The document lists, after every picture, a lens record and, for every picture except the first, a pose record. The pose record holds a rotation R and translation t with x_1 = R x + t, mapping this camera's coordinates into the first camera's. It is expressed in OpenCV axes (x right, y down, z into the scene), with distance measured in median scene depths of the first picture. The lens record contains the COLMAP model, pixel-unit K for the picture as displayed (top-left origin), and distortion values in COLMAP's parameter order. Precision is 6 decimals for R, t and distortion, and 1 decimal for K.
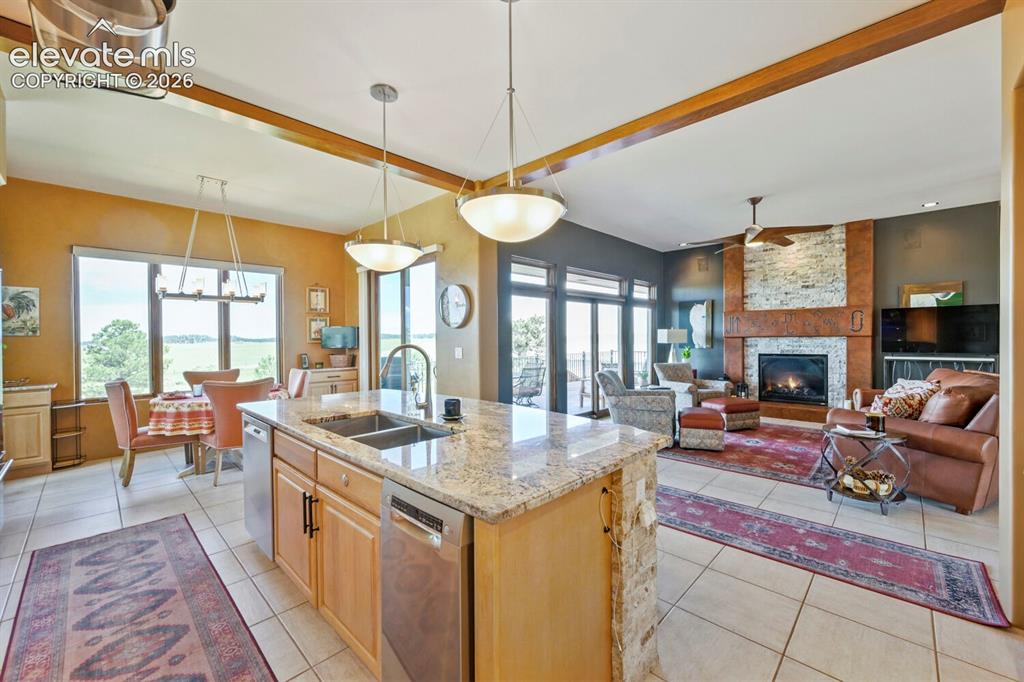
lens RADIAL K [[406.5, 0, 516.0], [0, 406.5, 344.0], [0, 0, 1]] dist [0.001281, 0.000747]
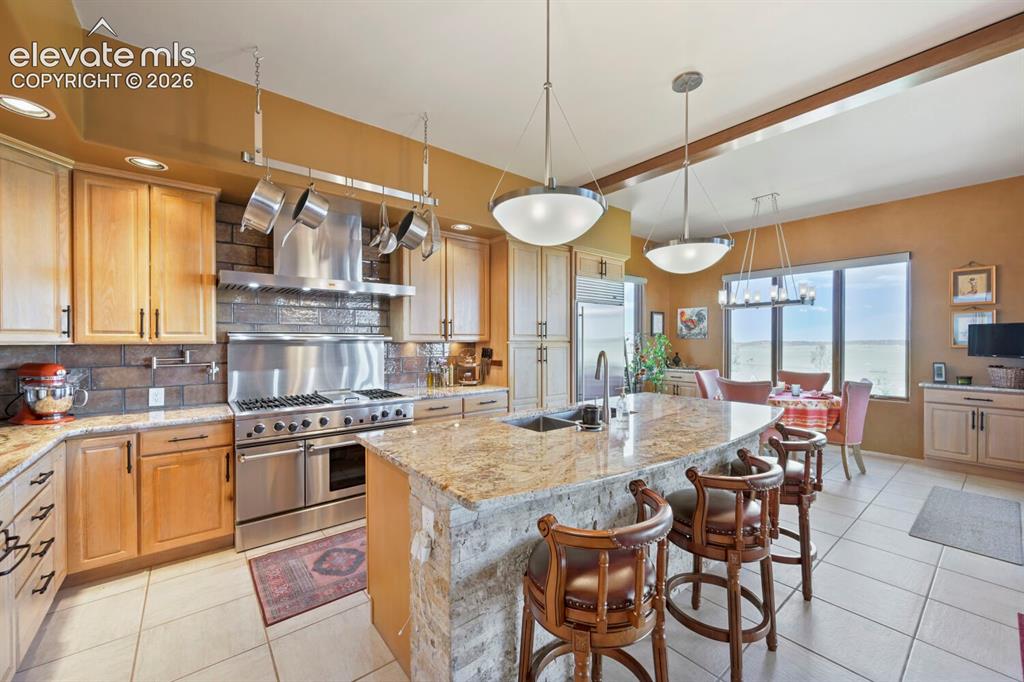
lens RADIAL K [[406.5, 0, 515.8], [0, 406.5, 344.9], [0, 0, 1]] dist [0.001281, 0.000747]
pose [[-0.127702, 0.022392, -0.991560, 0.295302], [-0.015144, 0.999585, 0.024523, -0.014313], [0.991697, 0.018148, -0.127310, 0.327129]]
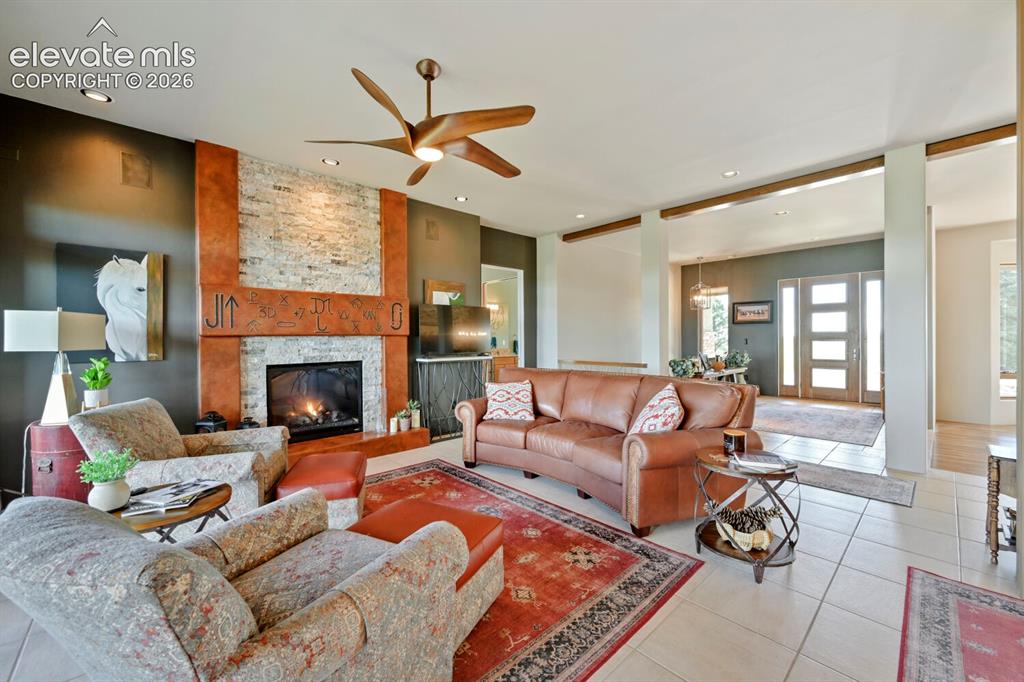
lens RADIAL K [[406.5, 0, 511.7], [0, 406.5, 339.3], [0, 0, 1]] dist [0.001281, 0.000747]
pose [[0.061313, 0.005298, 0.998105, 0.056730], [0.023433, 0.999703, -0.006746, -0.000973], [-0.997843, 0.023802, 0.061171, 0.697664]]
